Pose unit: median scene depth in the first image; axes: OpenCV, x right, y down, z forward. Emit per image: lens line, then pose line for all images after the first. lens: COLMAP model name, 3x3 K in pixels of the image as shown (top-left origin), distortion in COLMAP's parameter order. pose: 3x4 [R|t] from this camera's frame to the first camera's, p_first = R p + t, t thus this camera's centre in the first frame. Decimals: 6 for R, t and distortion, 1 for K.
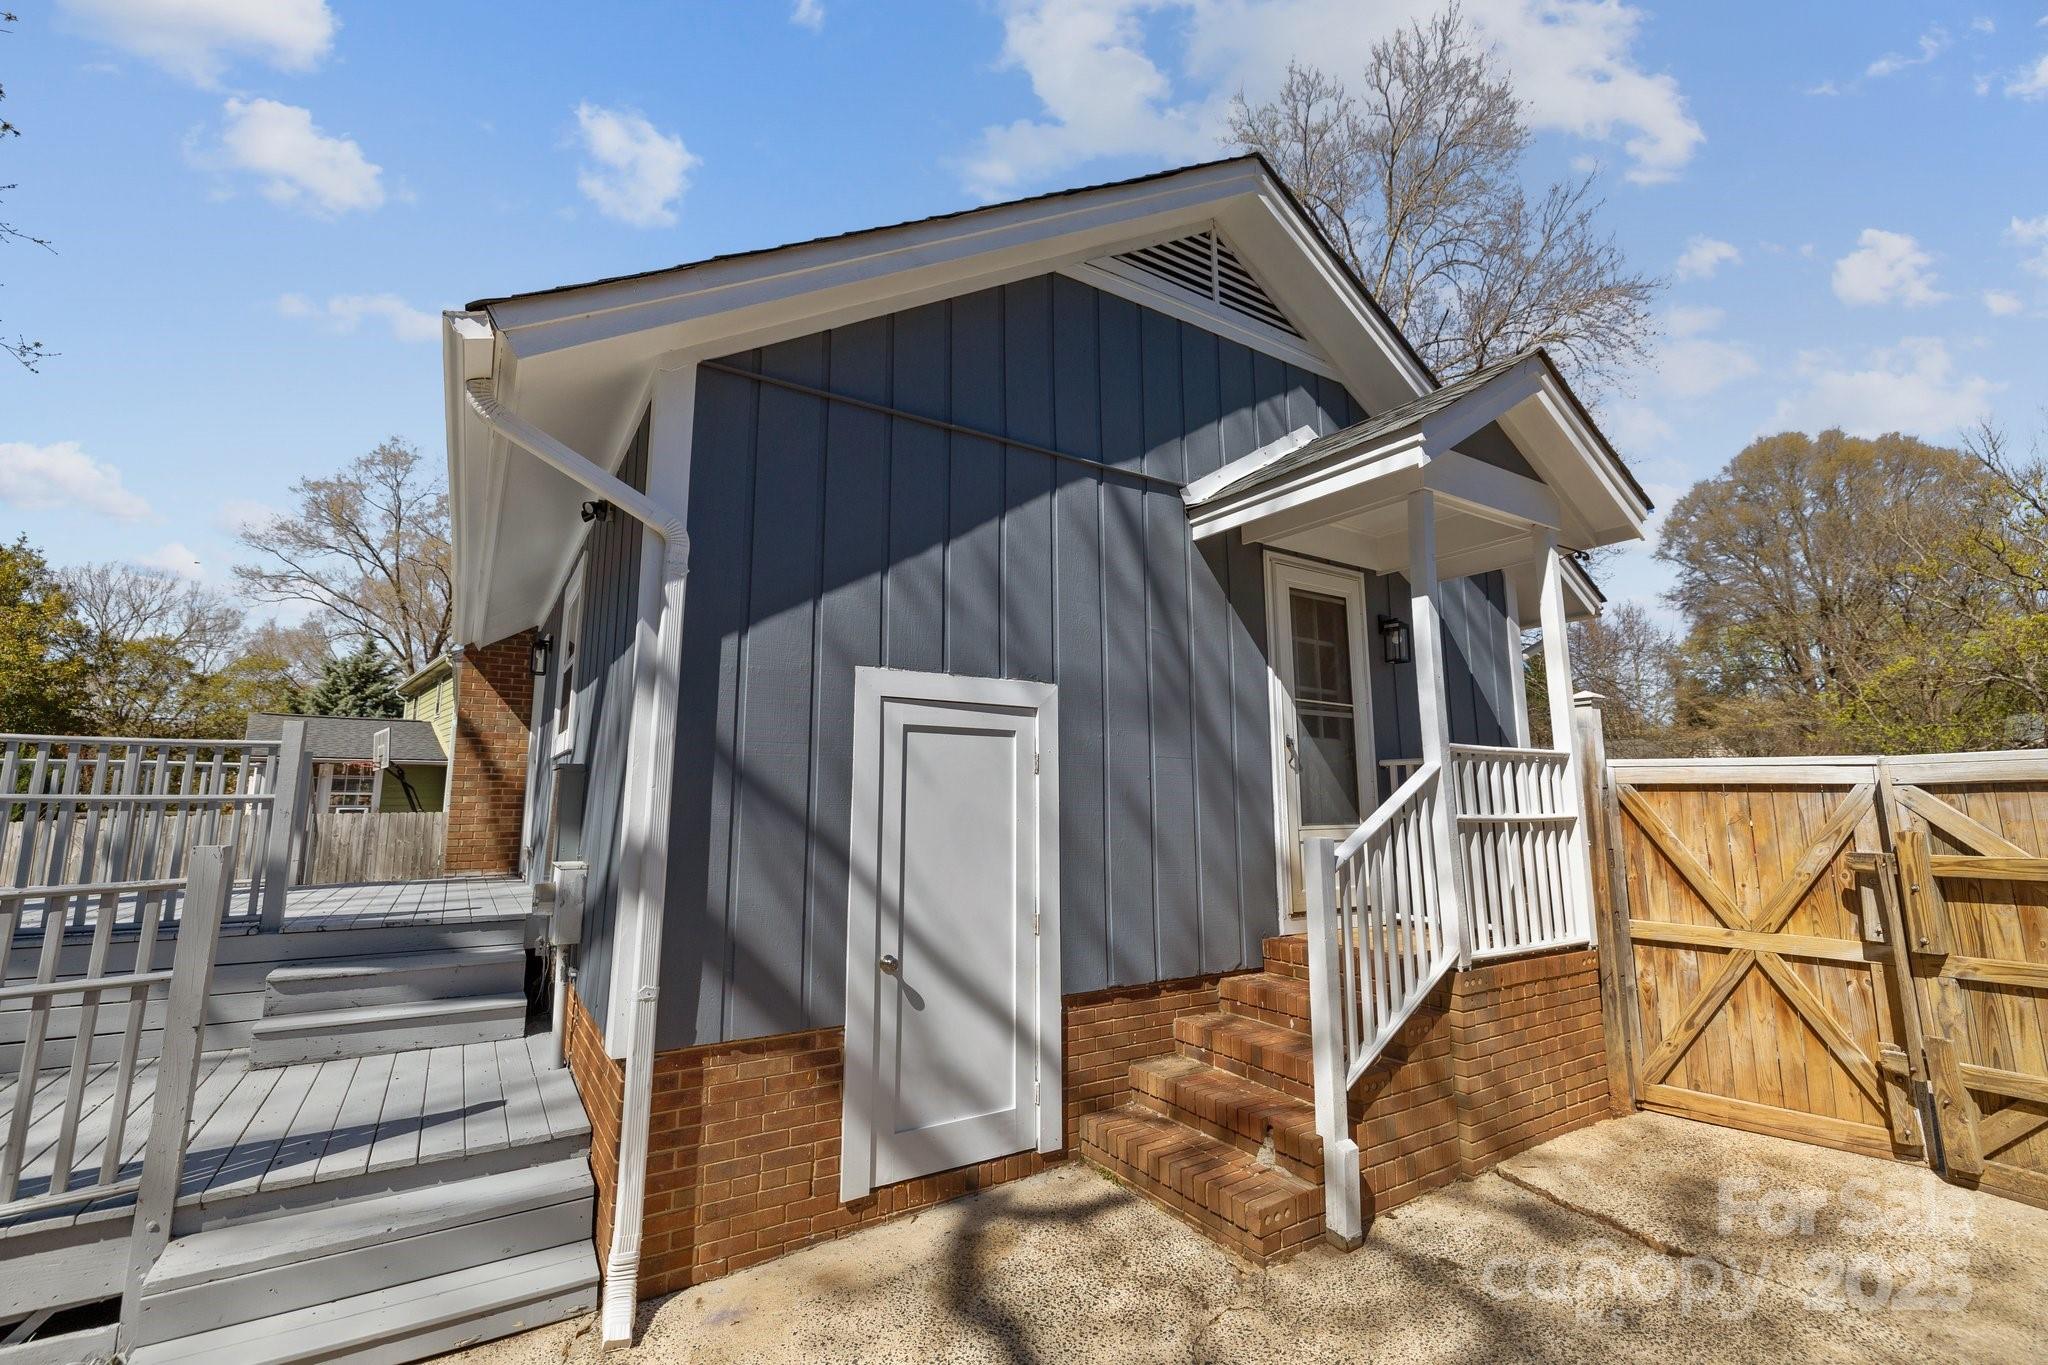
lens RADIAL K [[865.9, 0, 1018.1], [0, 865.9, 678.5], [0, 0, 1]] dist [-0.001884, 0.000370]
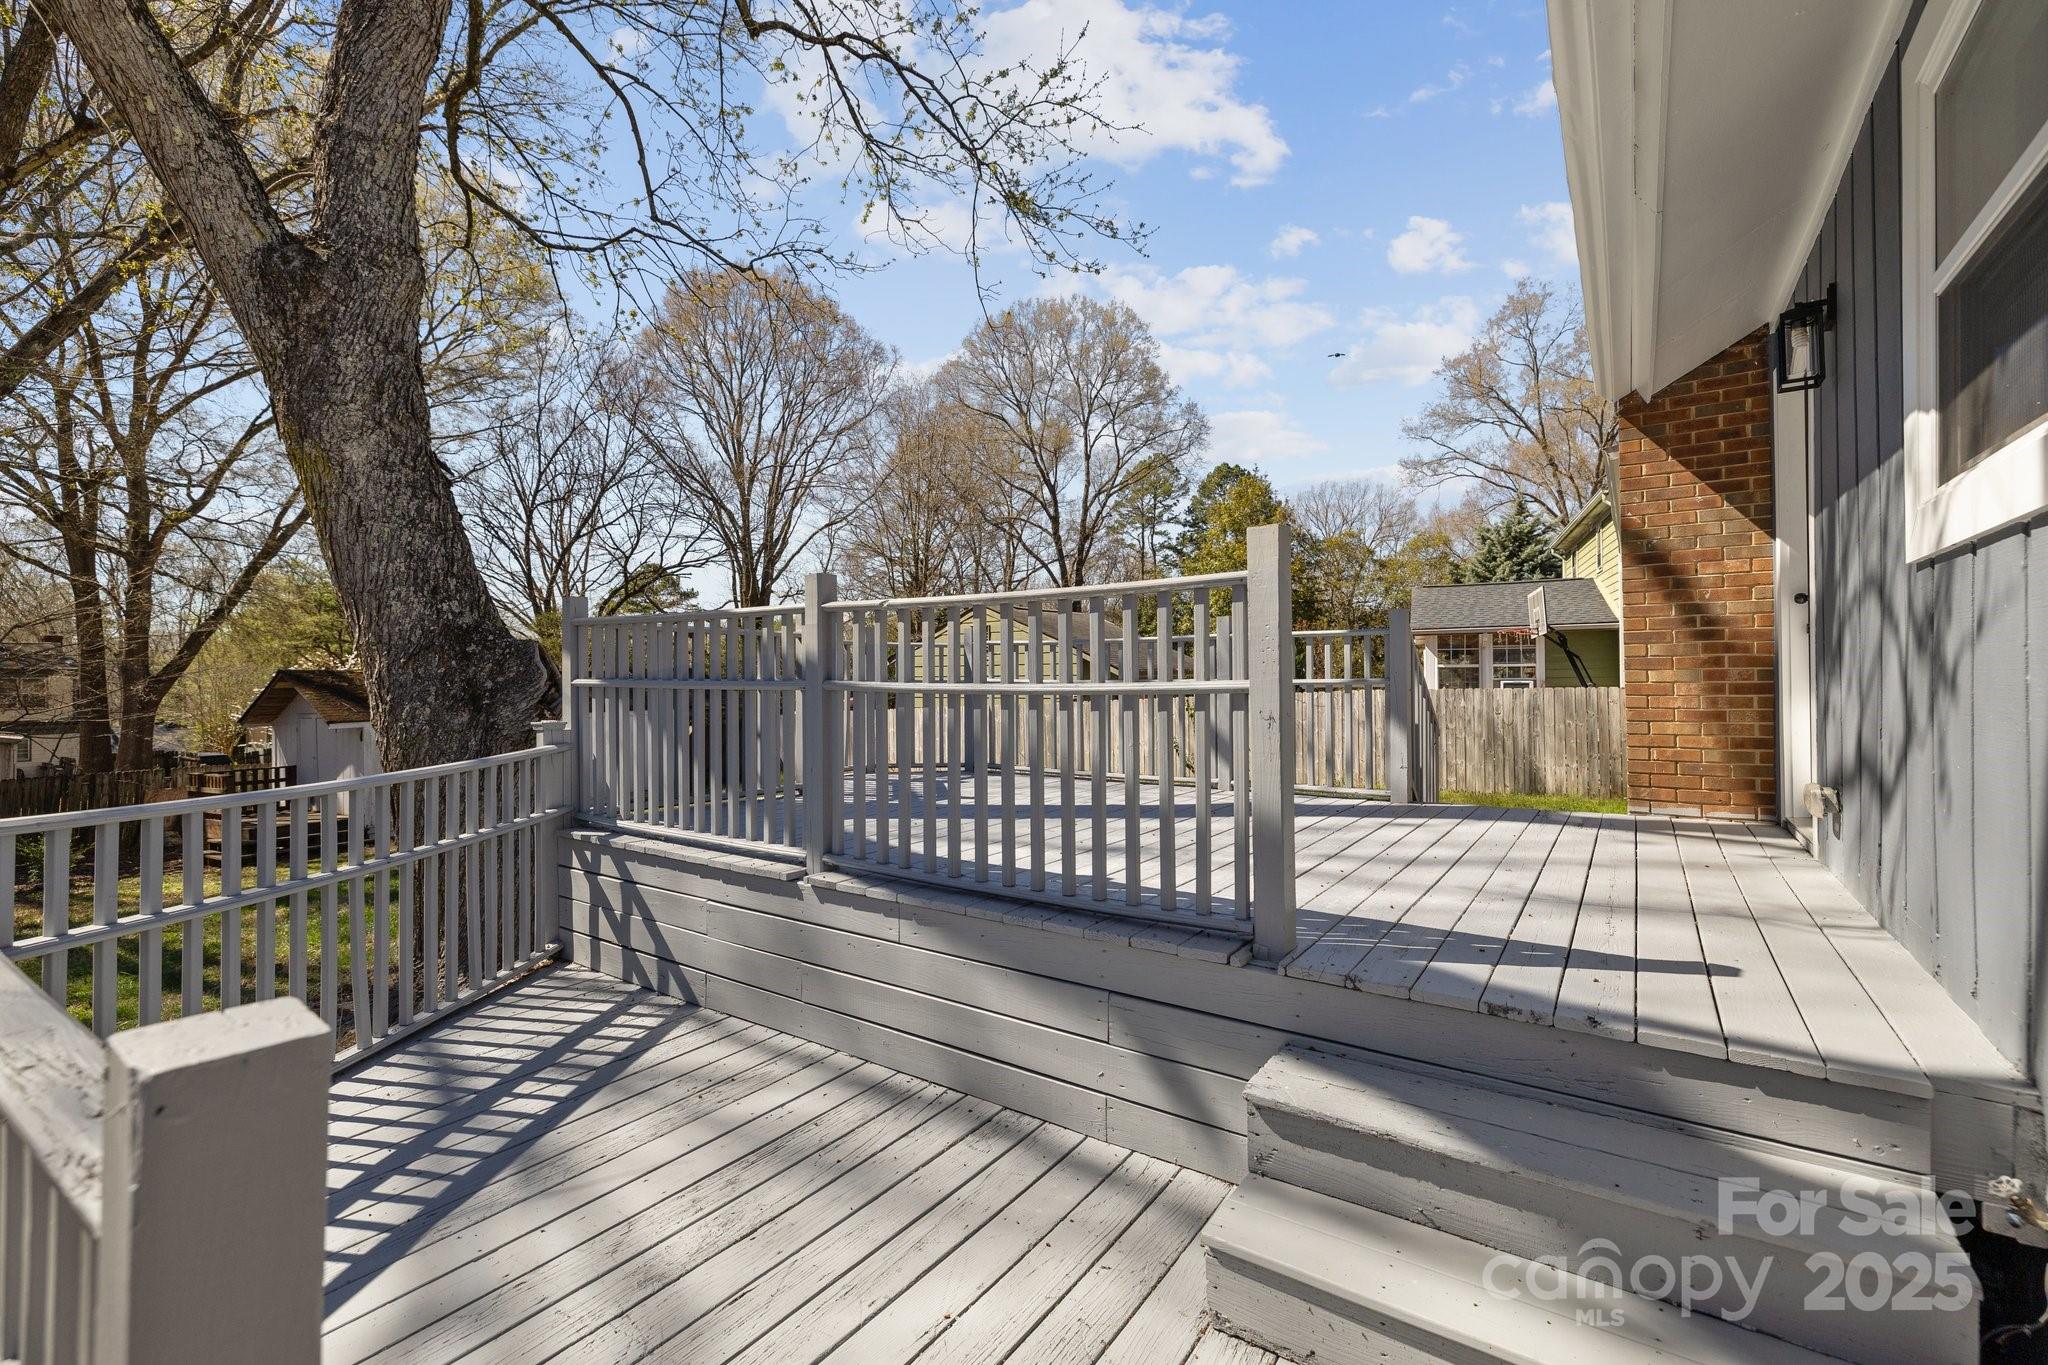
lens RADIAL K [[865.9, 0, 1017.4], [0, 865.9, 666.0], [0, 0, 1]] dist [-0.001884, 0.000370]
pose [[0.370428, -0.015819, -0.928726, -0.103416], [0.142748, 0.988947, 0.040091, 0.019926], [0.917827, -0.147425, 0.368592, 0.159099]]
